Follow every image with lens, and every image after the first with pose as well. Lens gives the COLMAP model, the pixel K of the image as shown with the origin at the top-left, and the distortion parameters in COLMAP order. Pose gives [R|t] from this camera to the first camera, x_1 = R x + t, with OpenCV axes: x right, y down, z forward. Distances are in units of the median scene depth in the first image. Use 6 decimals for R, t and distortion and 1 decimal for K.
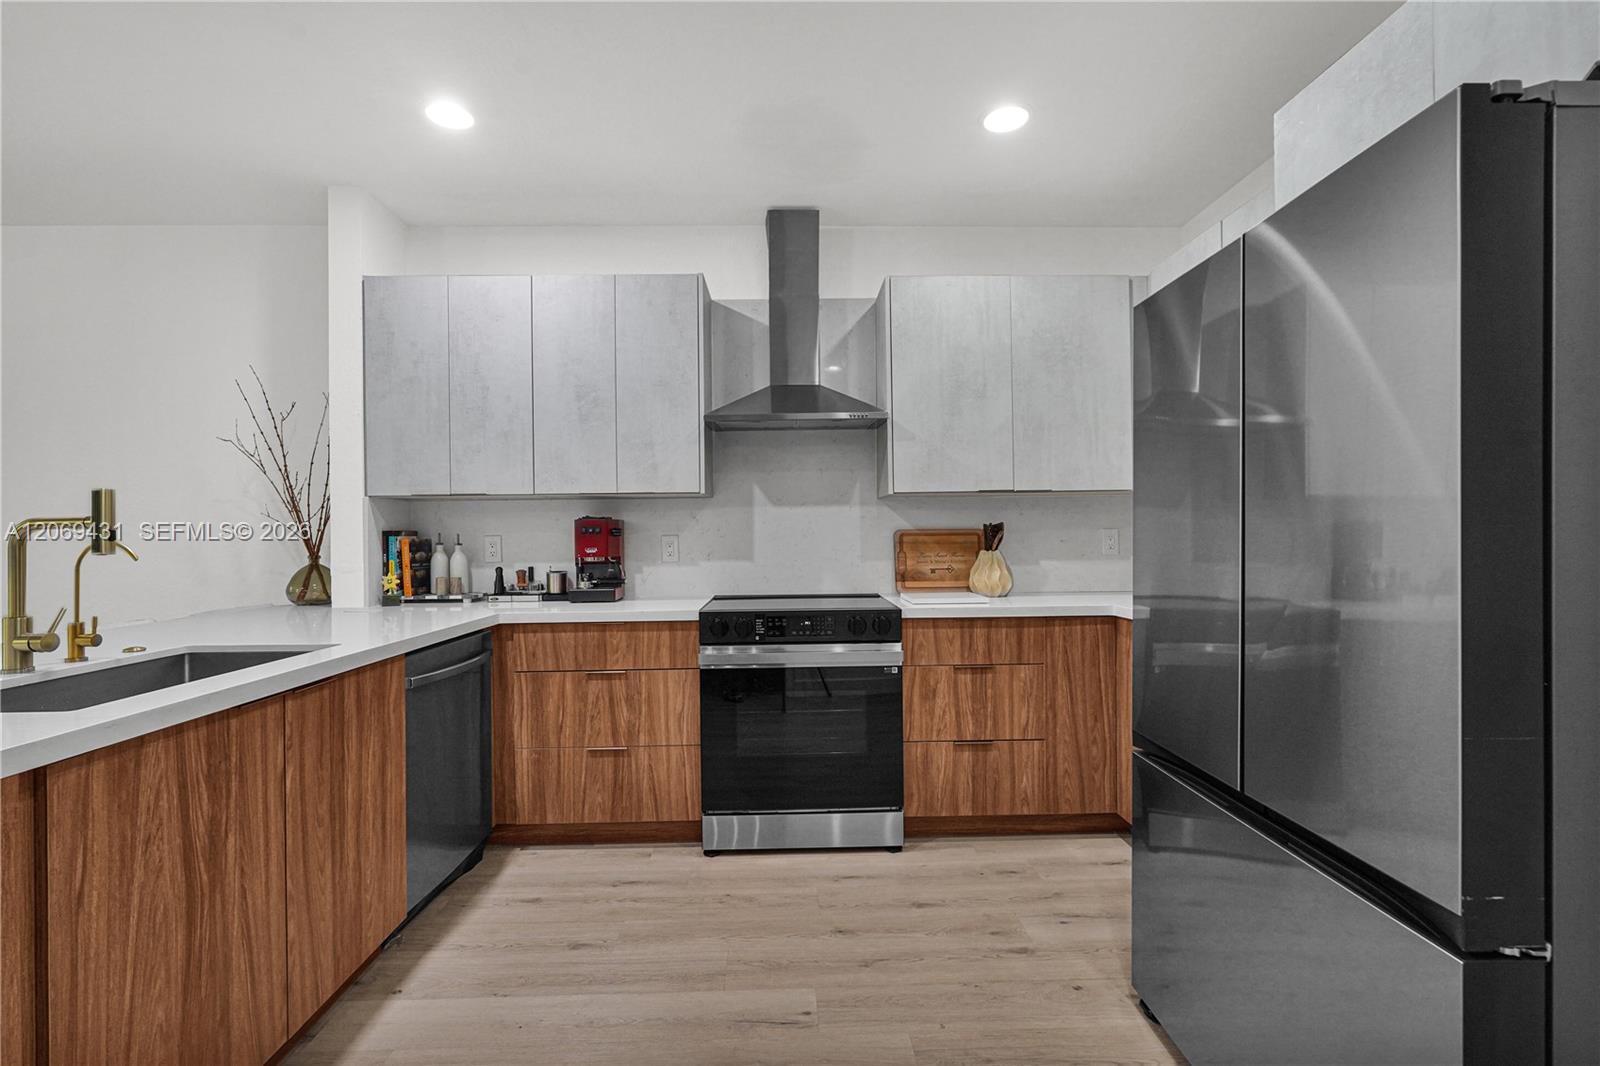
lens RADIAL K [[722.8, 0, 801.0], [0, 722.8, 536.1], [0, 0, 1]] dist [-0.020491, 0.009343]
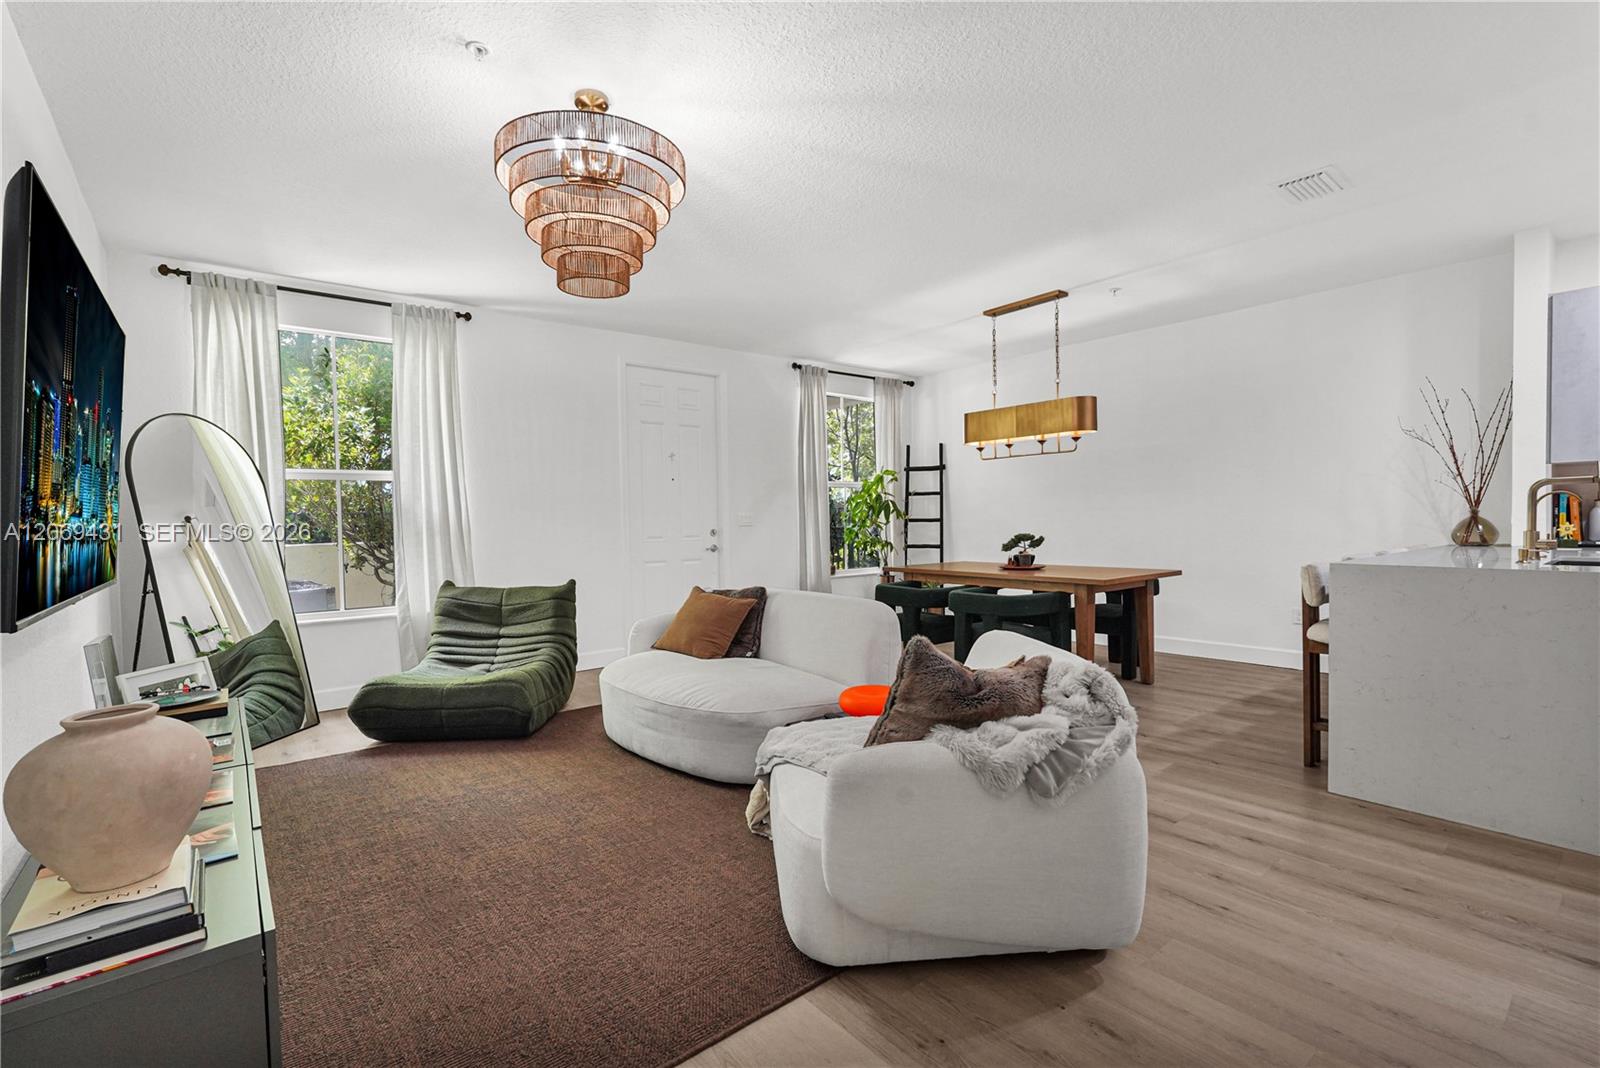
lens RADIAL K [[722.8, 0, 801.0], [0, 722.8, 537.1], [0, 0, 1]] dist [-0.020491, 0.009343]
pose [[0.611531, 0.018284, -0.791009, -0.432347], [0.008056, 0.999537, 0.029332, 0.031806], [0.791179, -0.024310, 0.611101, -0.947472]]
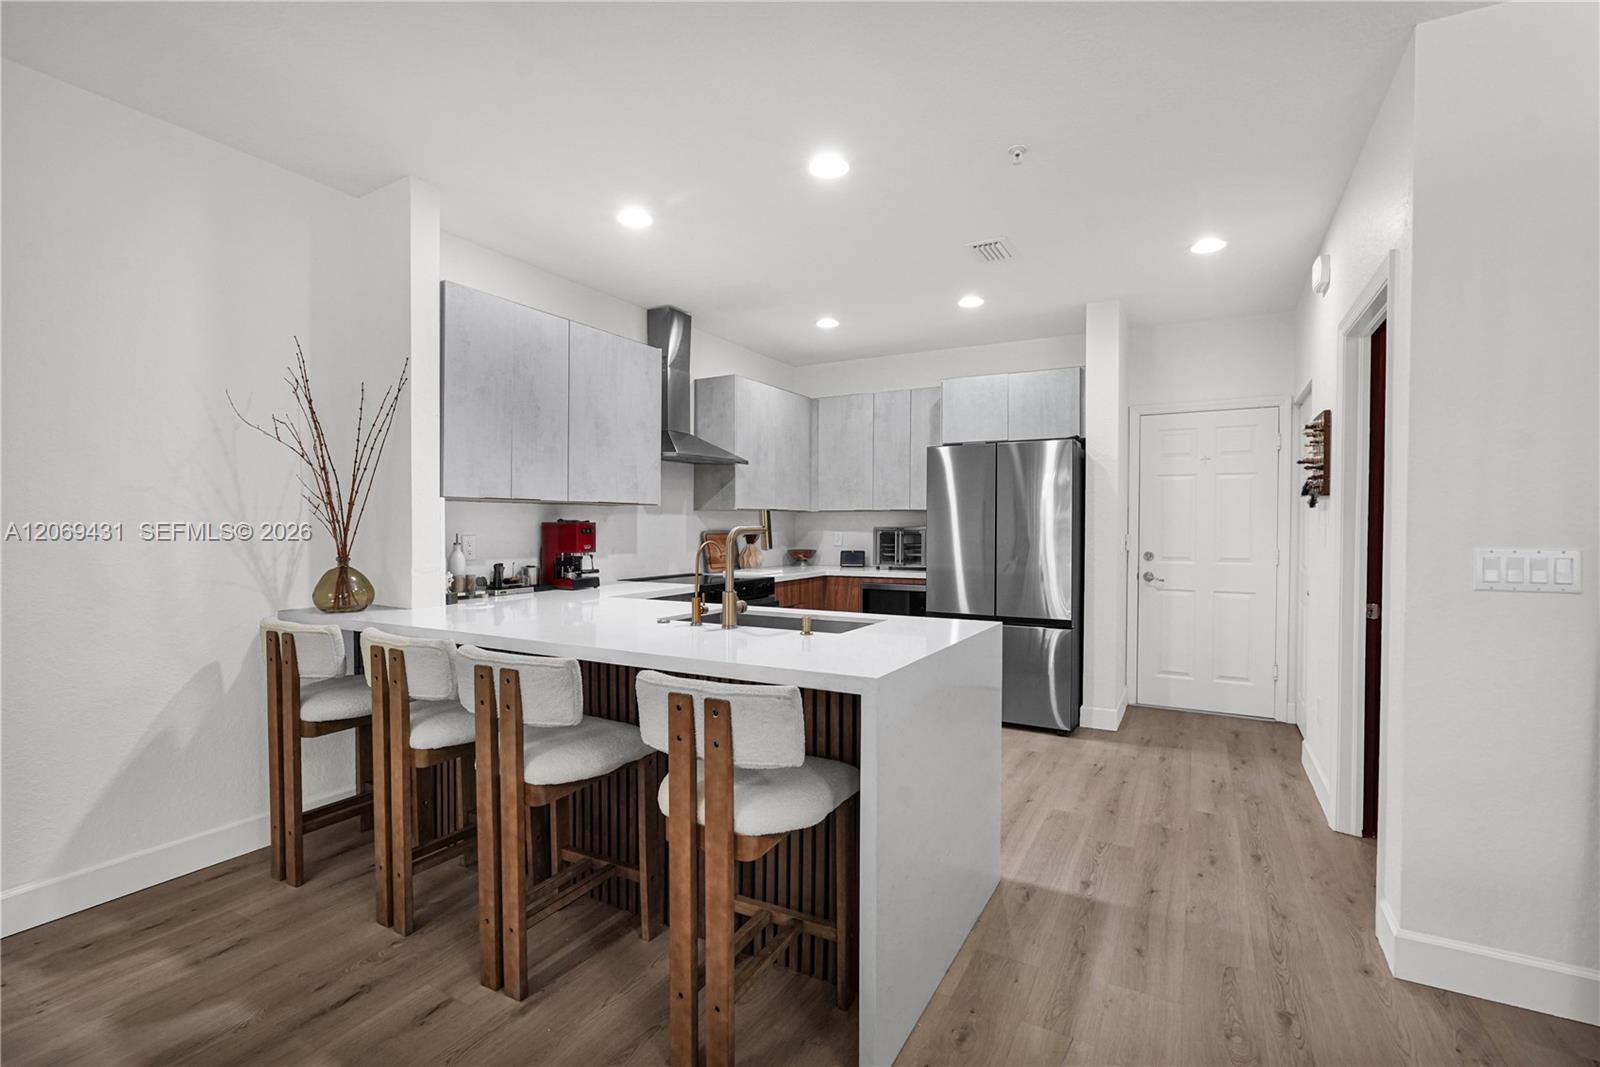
lens RADIAL K [[722.8, 0, 801.0], [0, 722.8, 536.6], [0, 0, 1]] dist [-0.020491, 0.009343]
pose [[0.508506, -0.002682, 0.861054, -1.311295], [-0.003554, 0.999980, 0.005214, -0.006366], [-0.861051, -0.005711, 0.508487, 0.046796]]
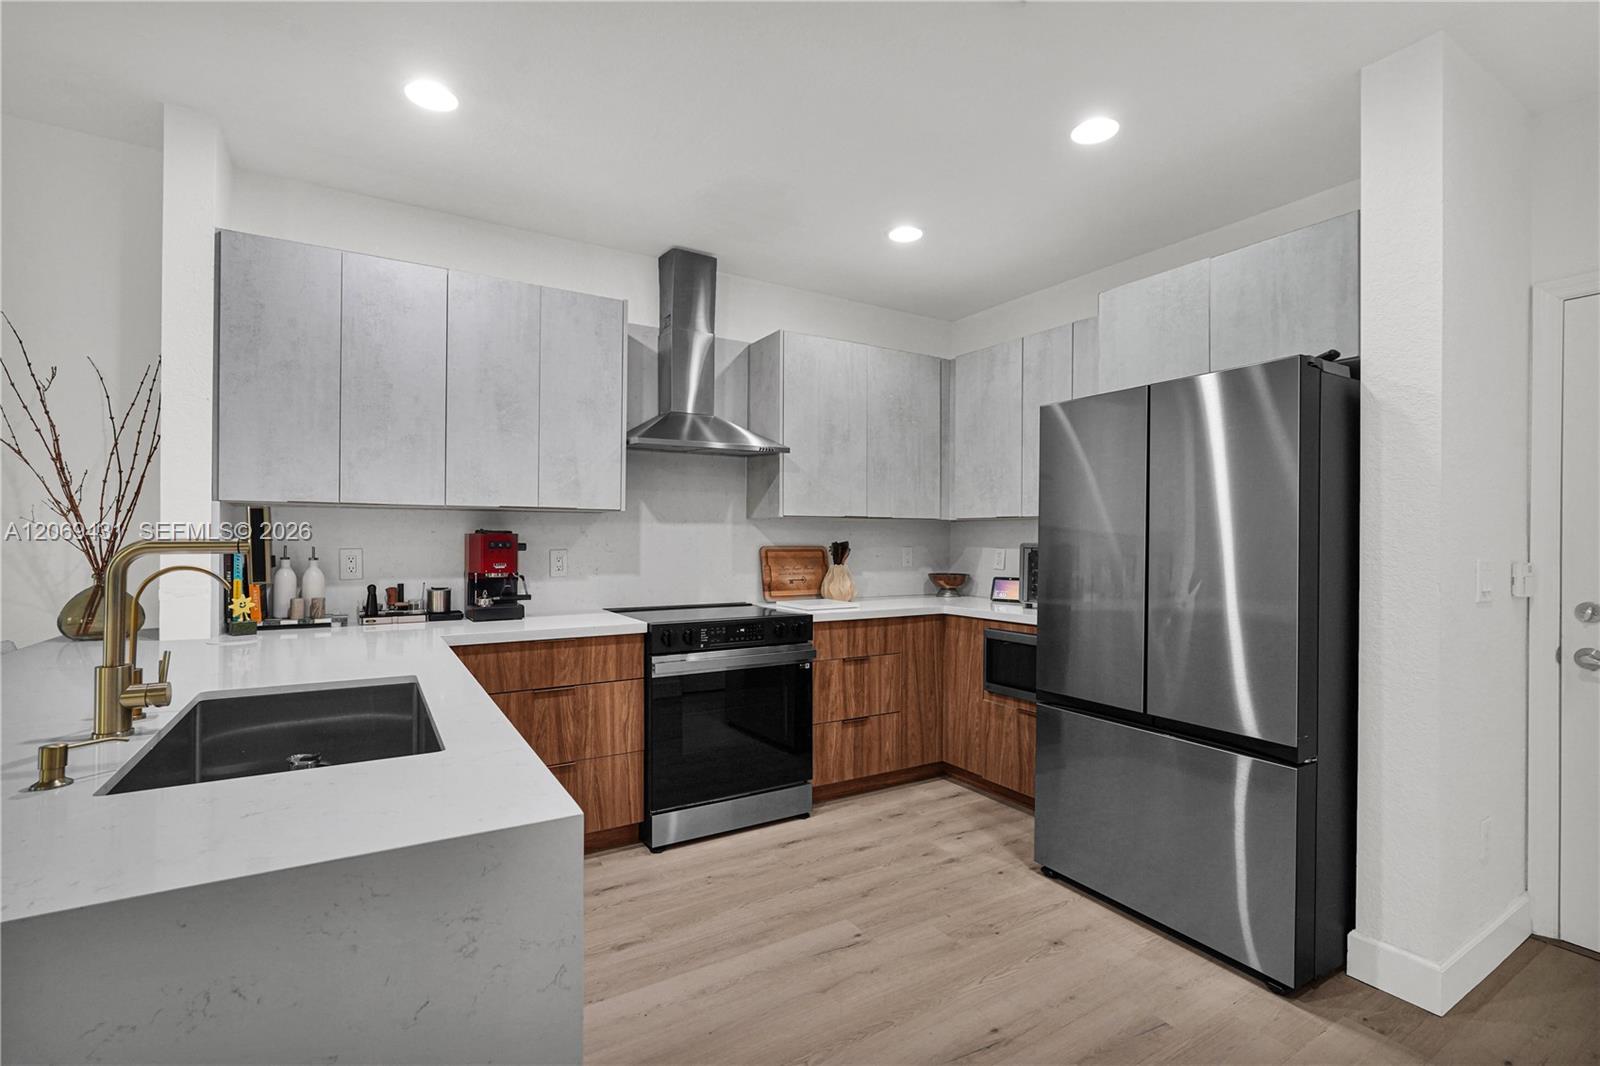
lens RADIAL K [[722.9, 0, 807.7], [0, 722.9, 538.5], [0, 0, 1]] dist [-0.012100, 0.000714]
pose [[0.862954, 0.015007, 0.505059, -0.466000], [-0.013460, 0.999887, -0.006712, -0.017255], [-0.505103, -0.001006, 0.863059, -0.034857]]
